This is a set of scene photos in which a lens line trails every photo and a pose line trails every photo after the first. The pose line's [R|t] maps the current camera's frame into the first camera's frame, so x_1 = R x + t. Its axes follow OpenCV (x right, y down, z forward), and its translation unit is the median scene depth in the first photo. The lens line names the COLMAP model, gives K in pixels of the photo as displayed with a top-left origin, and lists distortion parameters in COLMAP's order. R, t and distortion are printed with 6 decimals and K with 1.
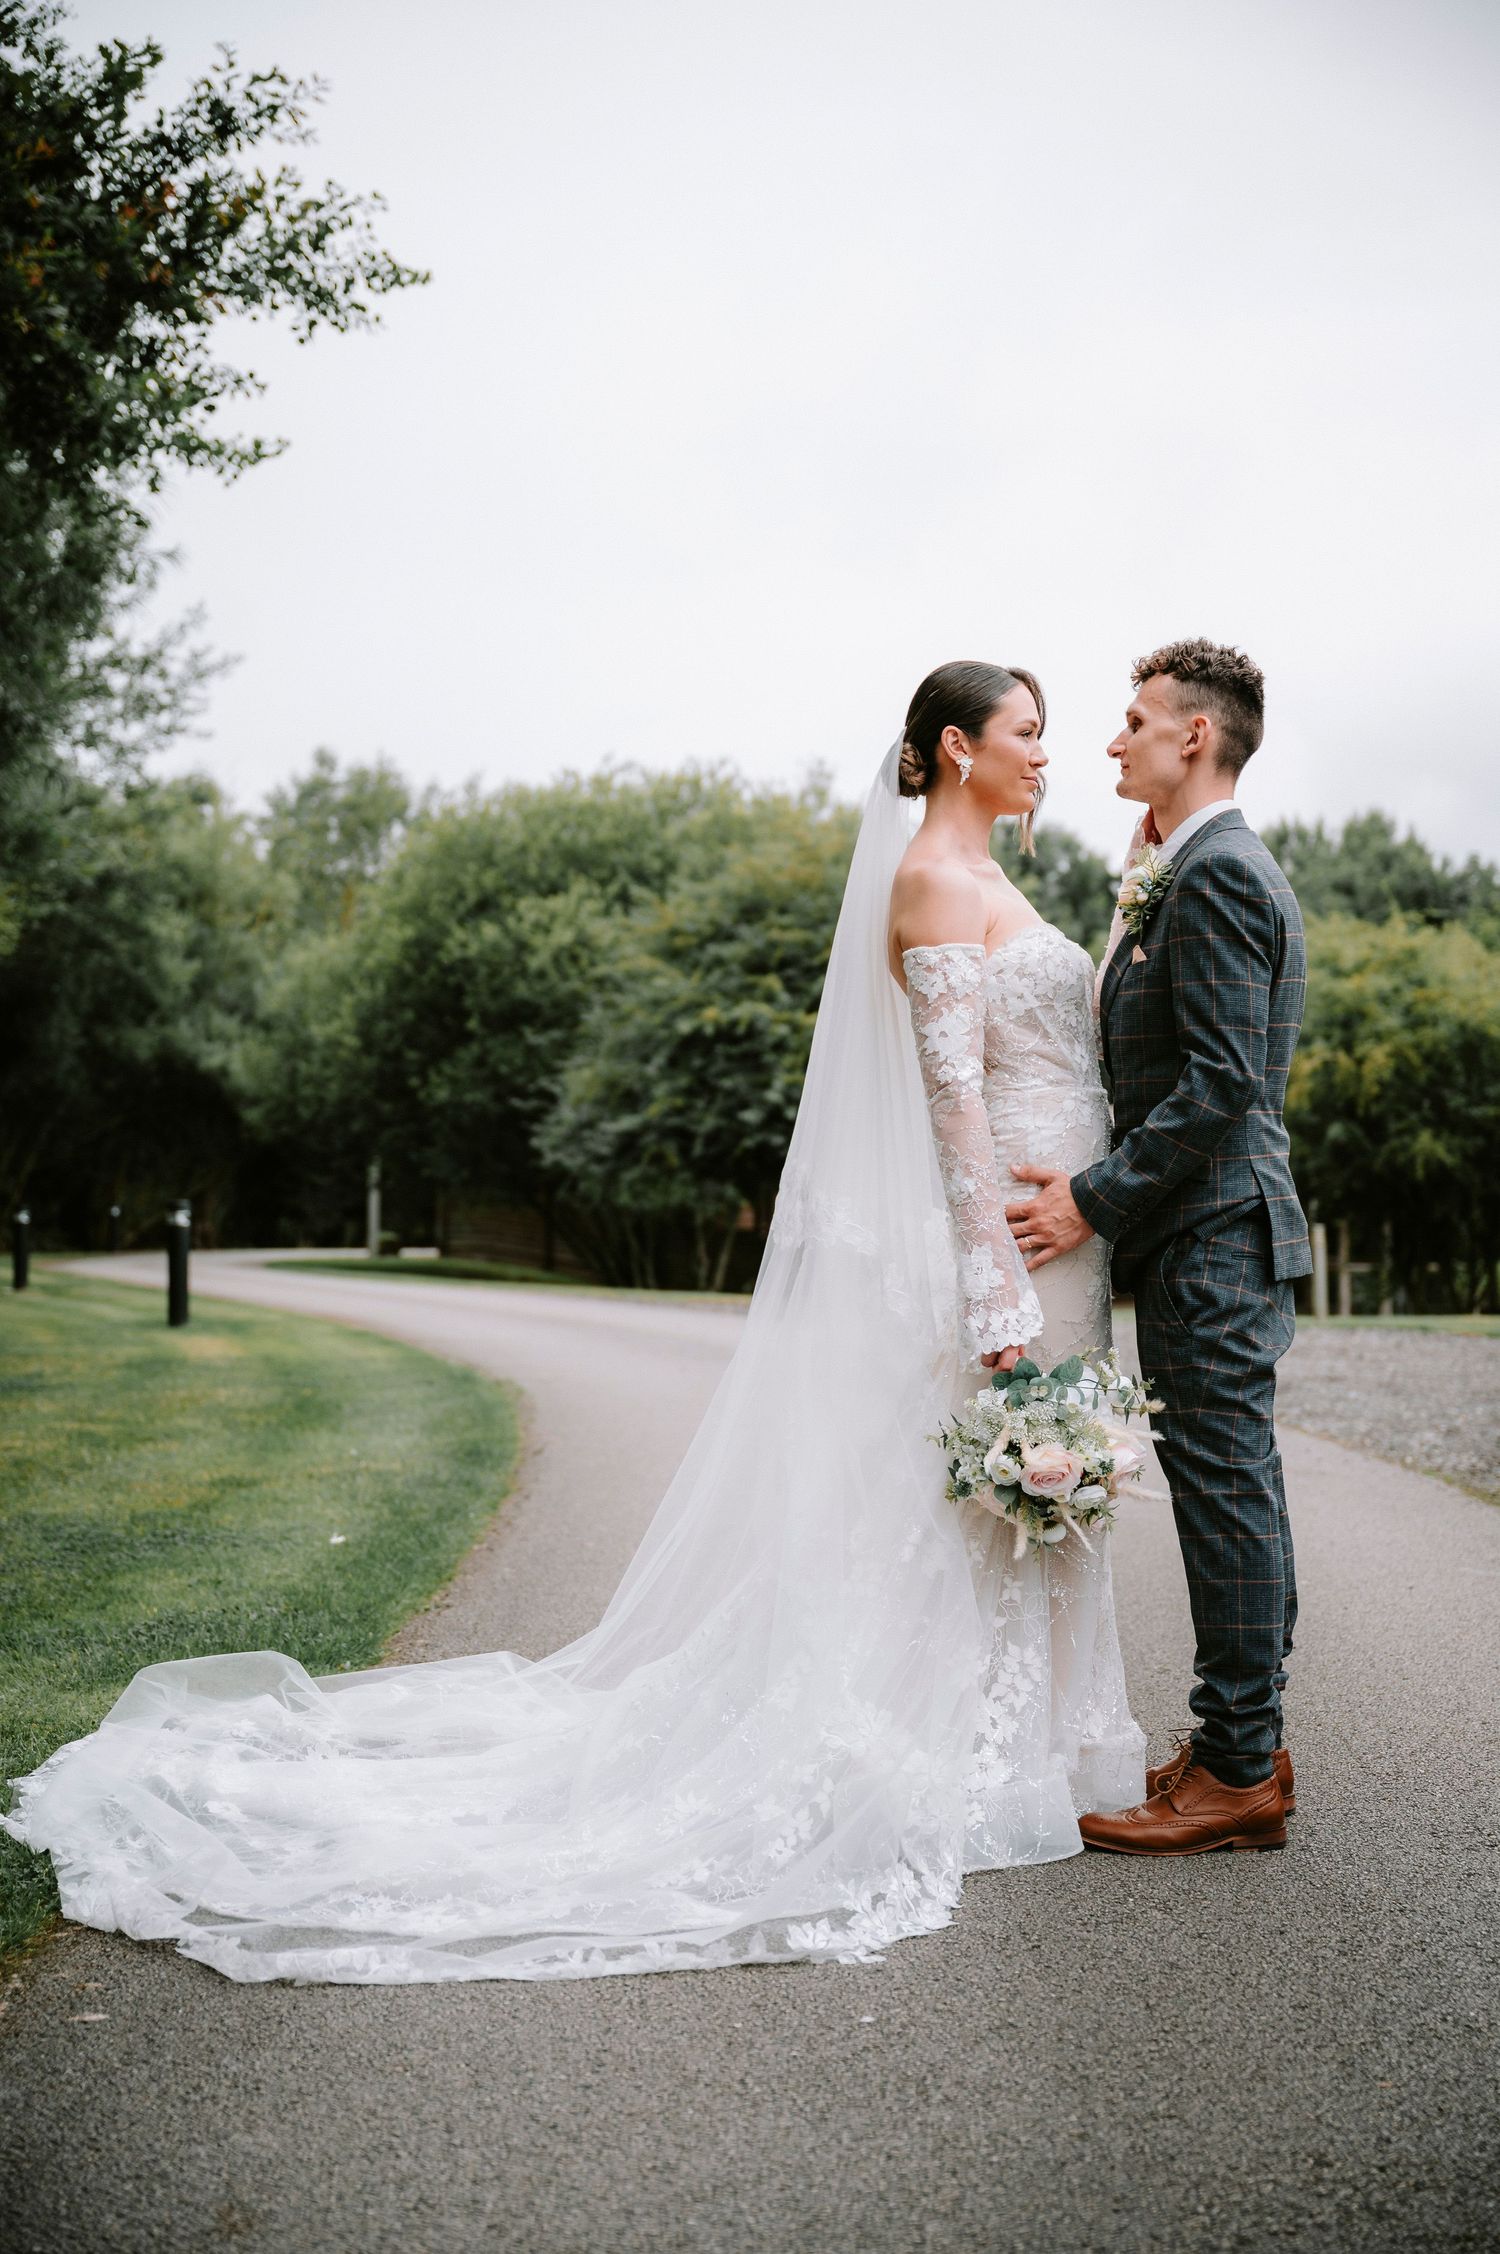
lens RADIAL K [[2855.2, 0, 734.6], [0, 2855.2, 1138.0], [0, 0, 1]] dist [0.056717, 0.000000]
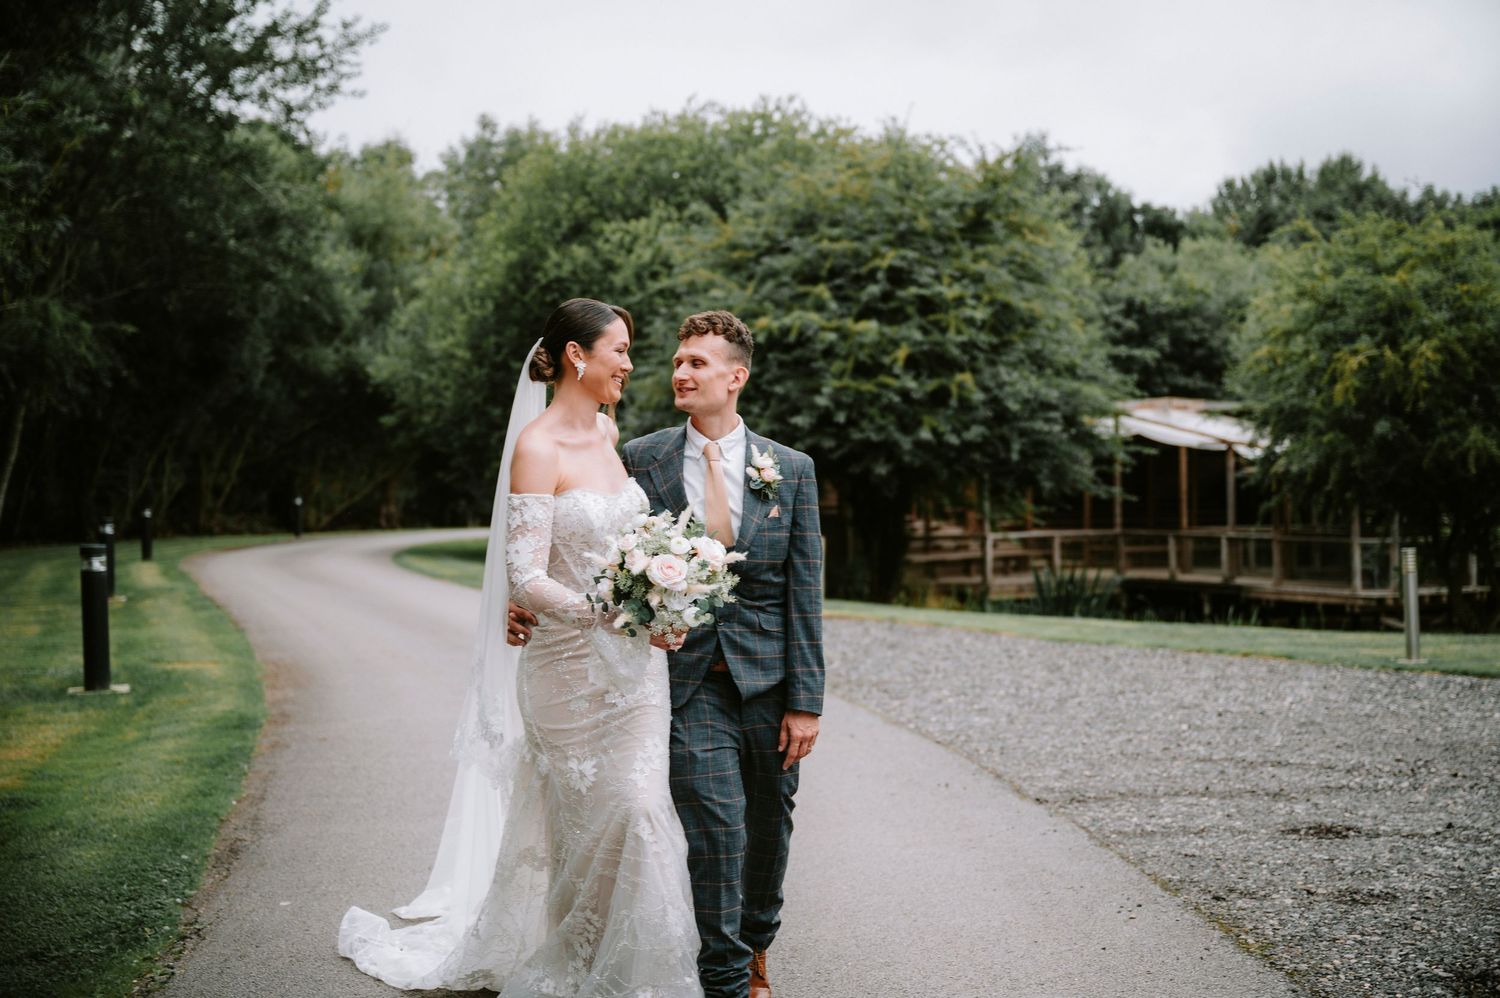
lens RADIAL K [[2062.2, 0, 762.6], [0, 2062.2, 491.5], [0, 0, 1]] dist [0.044686, 0.000000]
pose [[0.998863, -0.015320, -0.045136, 0.026233], [0.016893, 0.999256, 0.034680, -0.008620], [0.044571, -0.035403, 0.998379, 0.265076]]
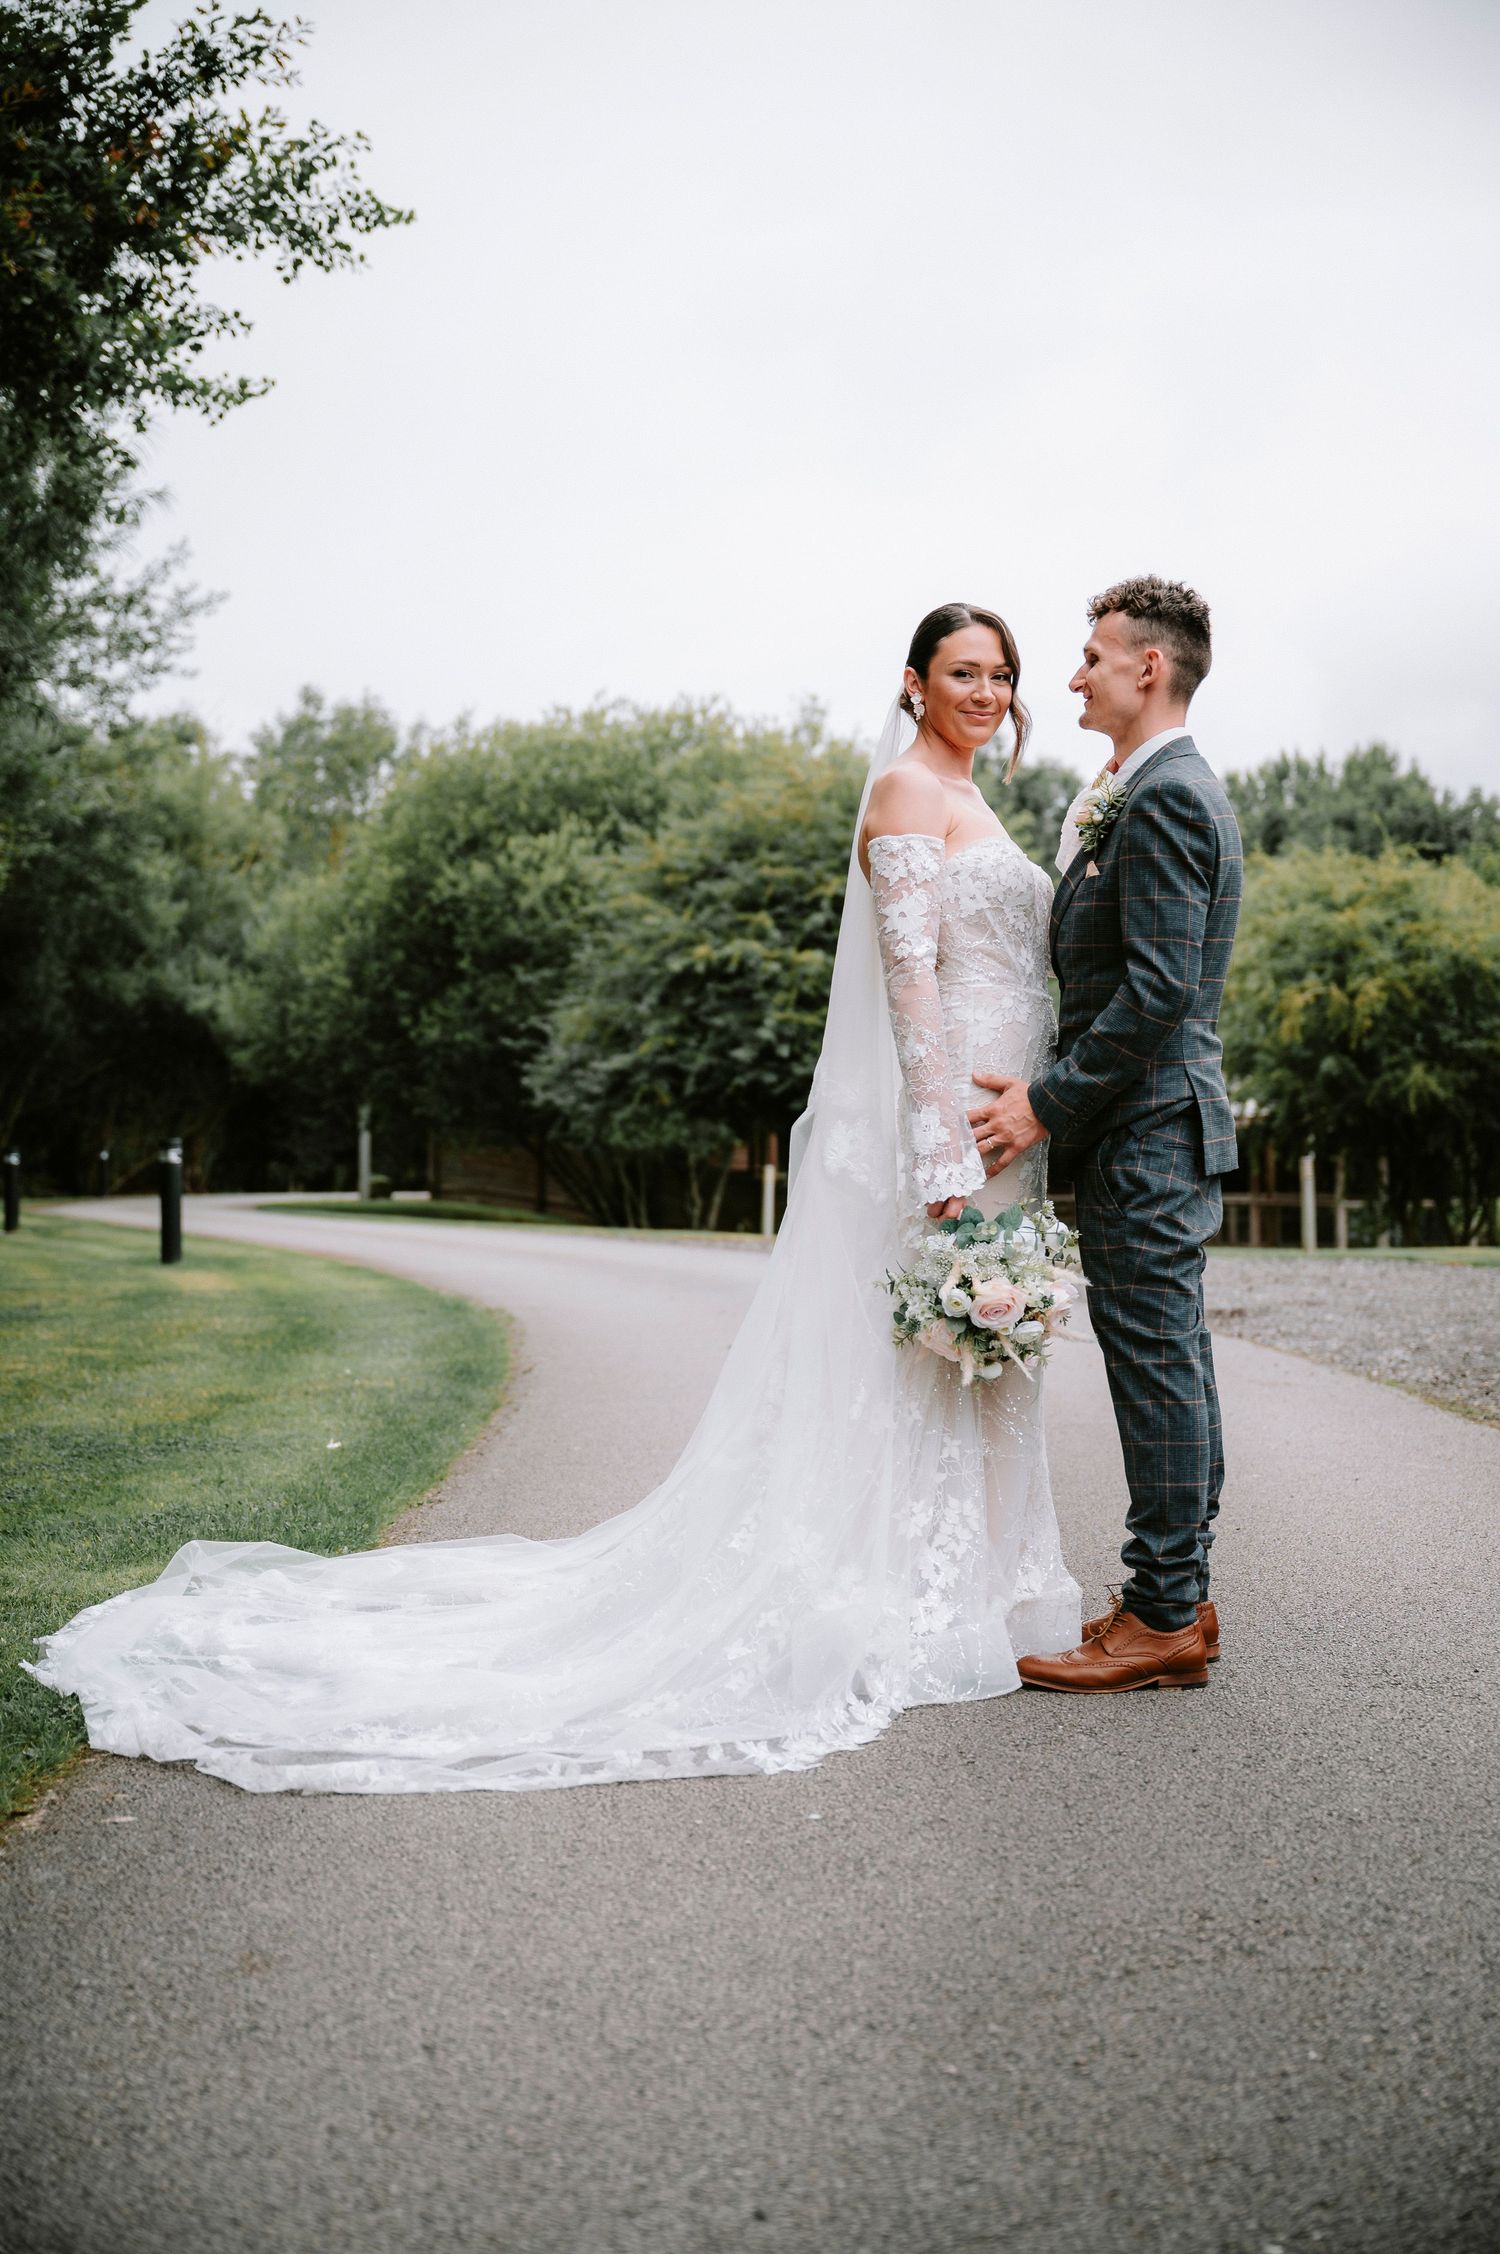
lens RADIAL K [[2902.4, 0, 737.3], [0, 2902.4, 1138.8], [0, 0, 1]] dist [0.042160, 0.000000]
pose [[0.999981, -0.005816, 0.002050, 0.001613], [0.005775, 0.999790, 0.019639, 0.002138], [-0.002163, -0.019627, 0.999805, -0.013559]]
